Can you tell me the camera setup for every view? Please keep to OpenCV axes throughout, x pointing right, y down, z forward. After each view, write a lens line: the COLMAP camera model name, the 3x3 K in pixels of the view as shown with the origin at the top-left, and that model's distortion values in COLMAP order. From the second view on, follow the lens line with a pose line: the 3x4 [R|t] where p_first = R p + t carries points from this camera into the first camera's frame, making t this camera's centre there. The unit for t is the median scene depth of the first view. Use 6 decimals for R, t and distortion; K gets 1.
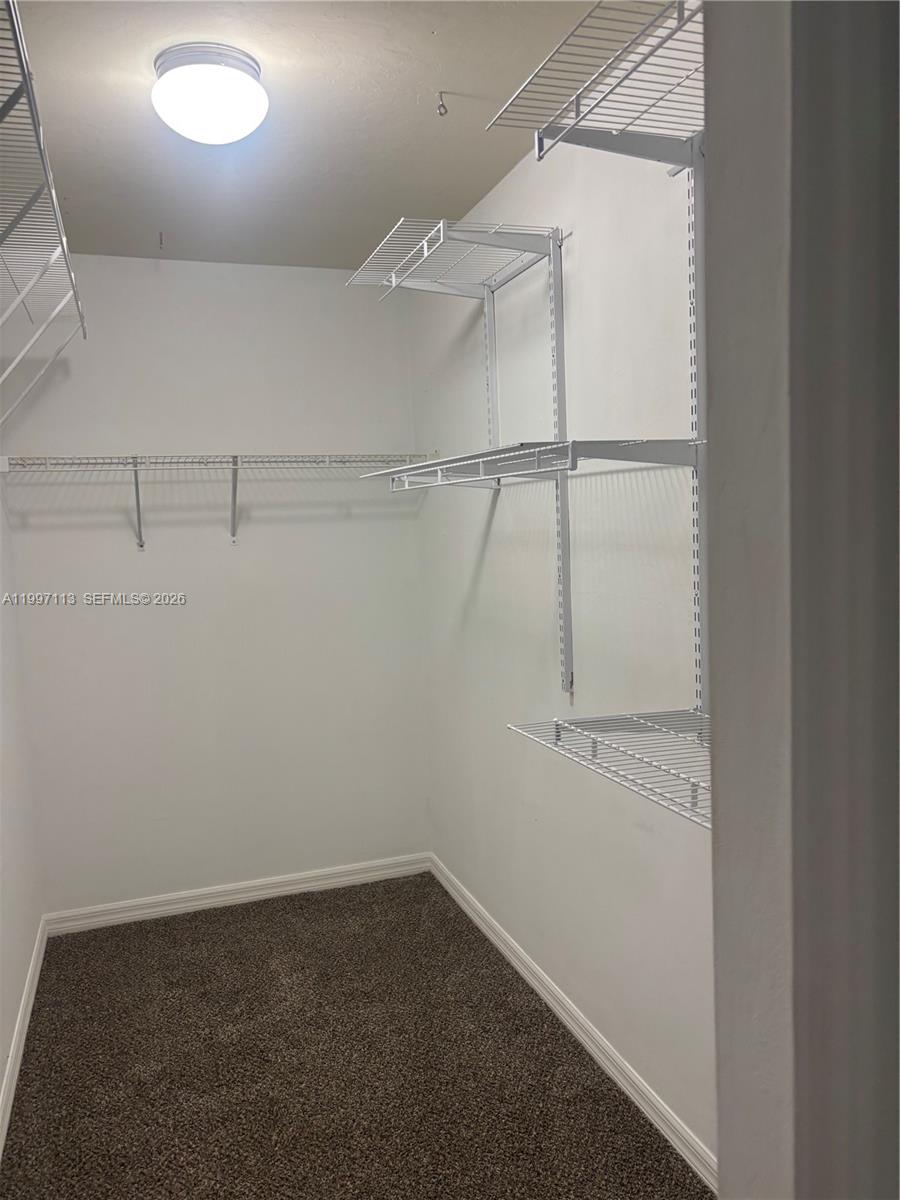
lens RADIAL K [[905.8, 0, 450.7], [0, 905.8, 620.4], [0, 0, 1]] dist [0.041279, -0.037427]
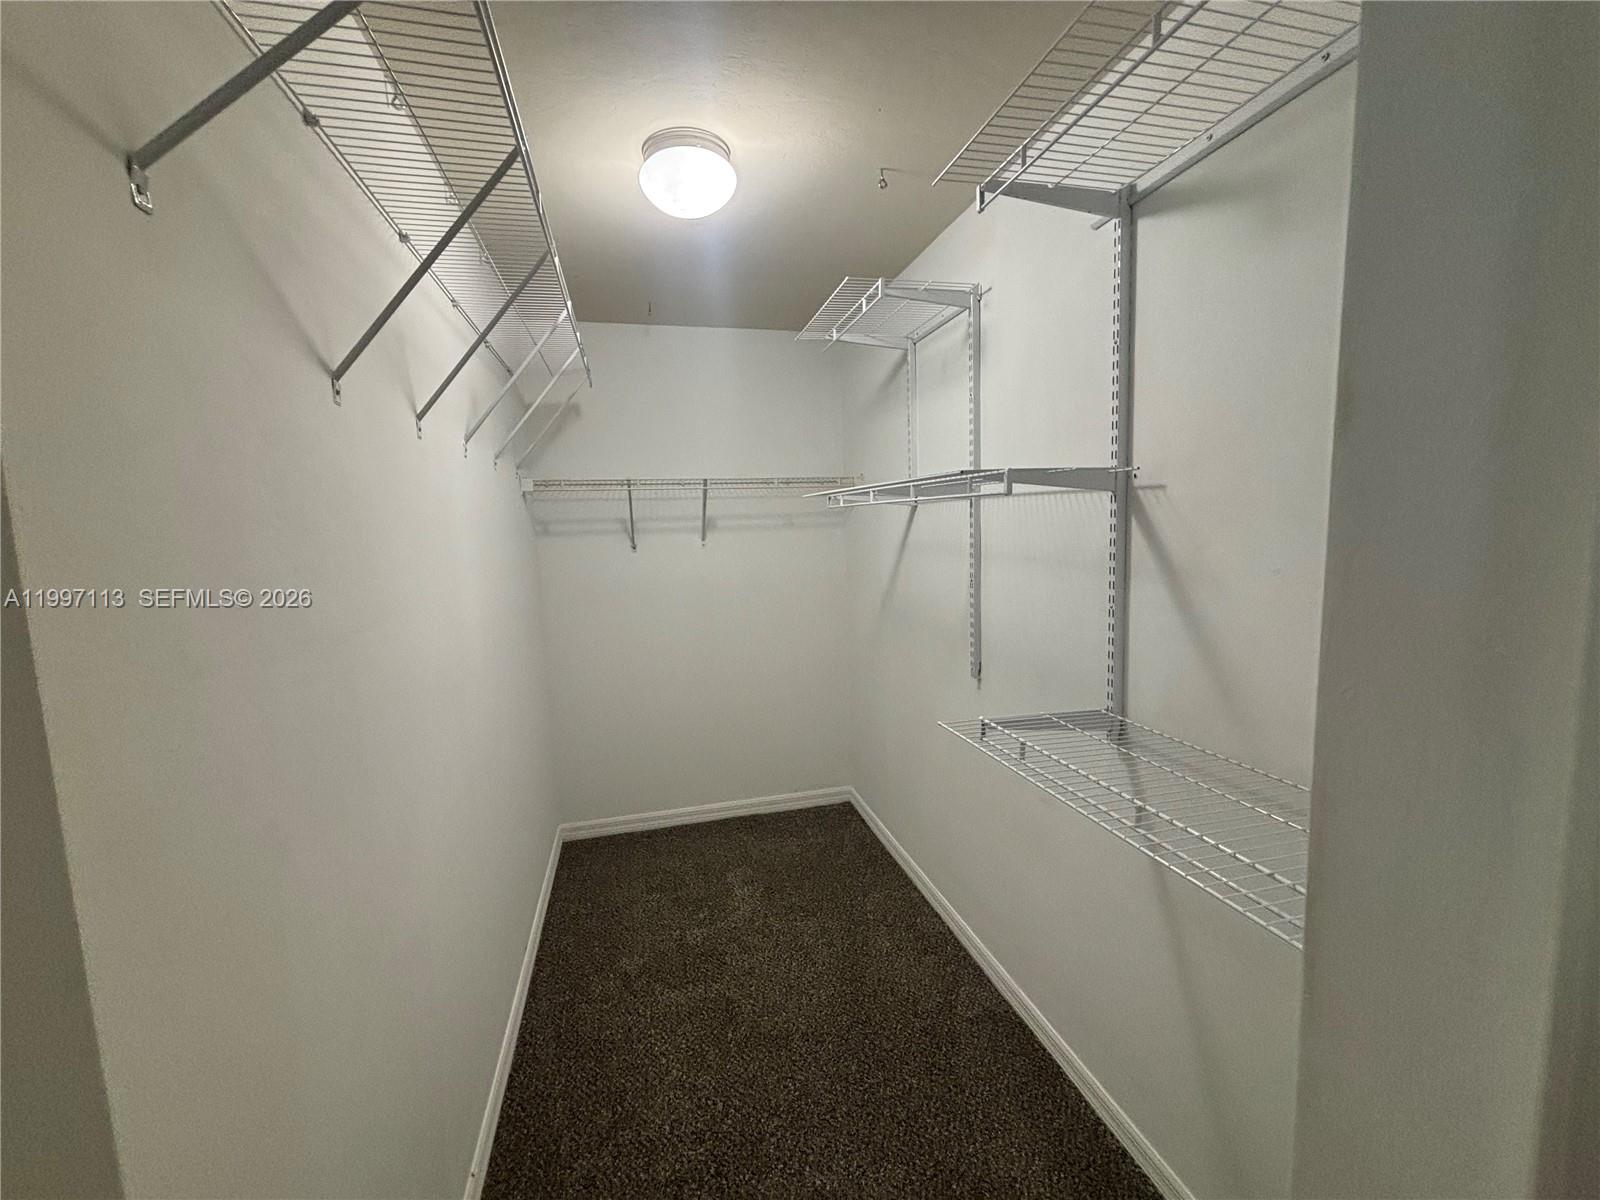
lens RADIAL K [[650.7, 0, 801.7], [0, 650.7, 602.7], [0, 0, 1]] dist [0.003267, -0.000514]
pose [[0.996239, 0.015970, -0.085160, -0.027842], [-0.014615, 0.999757, 0.016511, -0.030653], [0.085403, -0.015204, 0.996230, 0.130086]]
